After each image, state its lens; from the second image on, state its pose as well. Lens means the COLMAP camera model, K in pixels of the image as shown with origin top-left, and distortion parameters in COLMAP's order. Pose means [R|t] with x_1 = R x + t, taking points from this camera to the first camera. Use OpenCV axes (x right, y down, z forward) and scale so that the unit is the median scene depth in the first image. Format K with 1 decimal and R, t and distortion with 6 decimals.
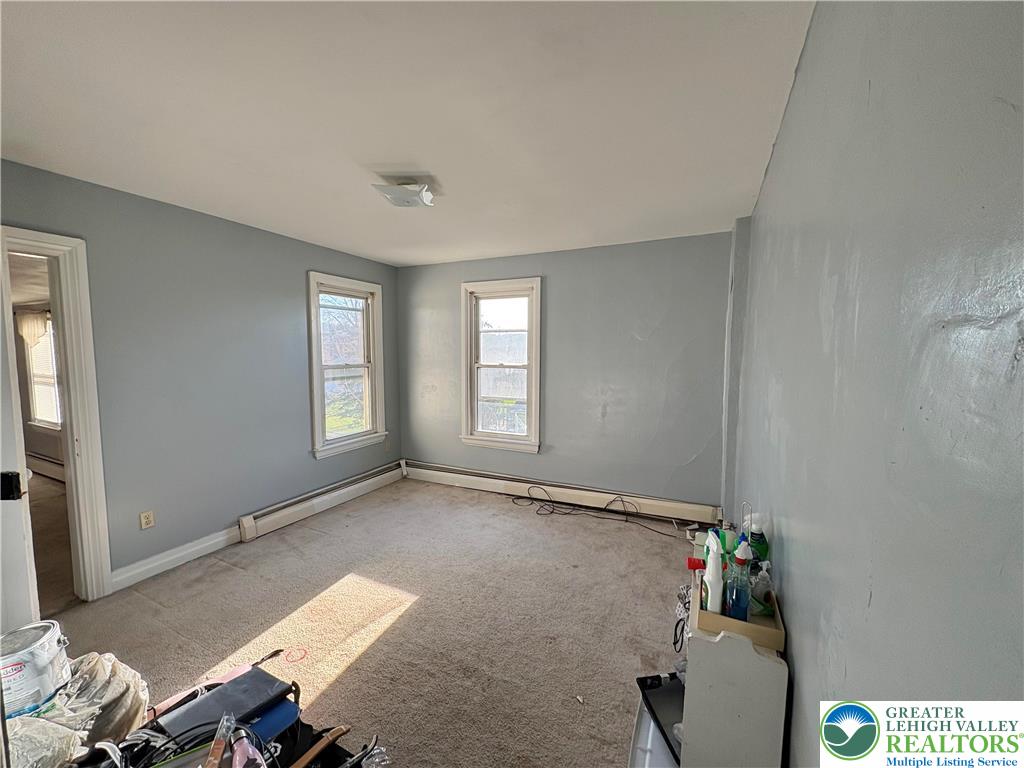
lens RADIAL K [[407.6, 0, 513.2], [0, 407.6, 382.4], [0, 0, 1]] dist [0.000510, -0.000052]
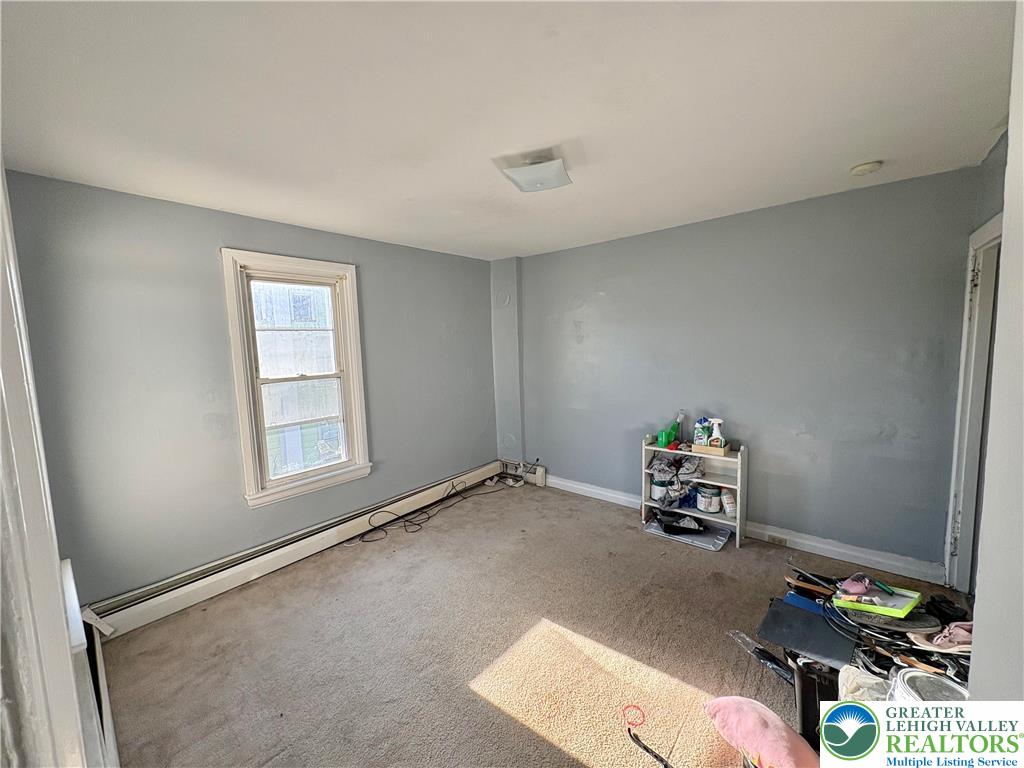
lens RADIAL K [[407.6, 0, 513.2], [0, 407.6, 382.4], [0, 0, 1]] dist [0.000510, -0.000052]
pose [[0.252667, -0.106693, 0.961653, -0.666935], [0.115588, 0.990112, 0.079480, -0.048805], [-0.960624, 0.091074, 0.262501, 0.482787]]
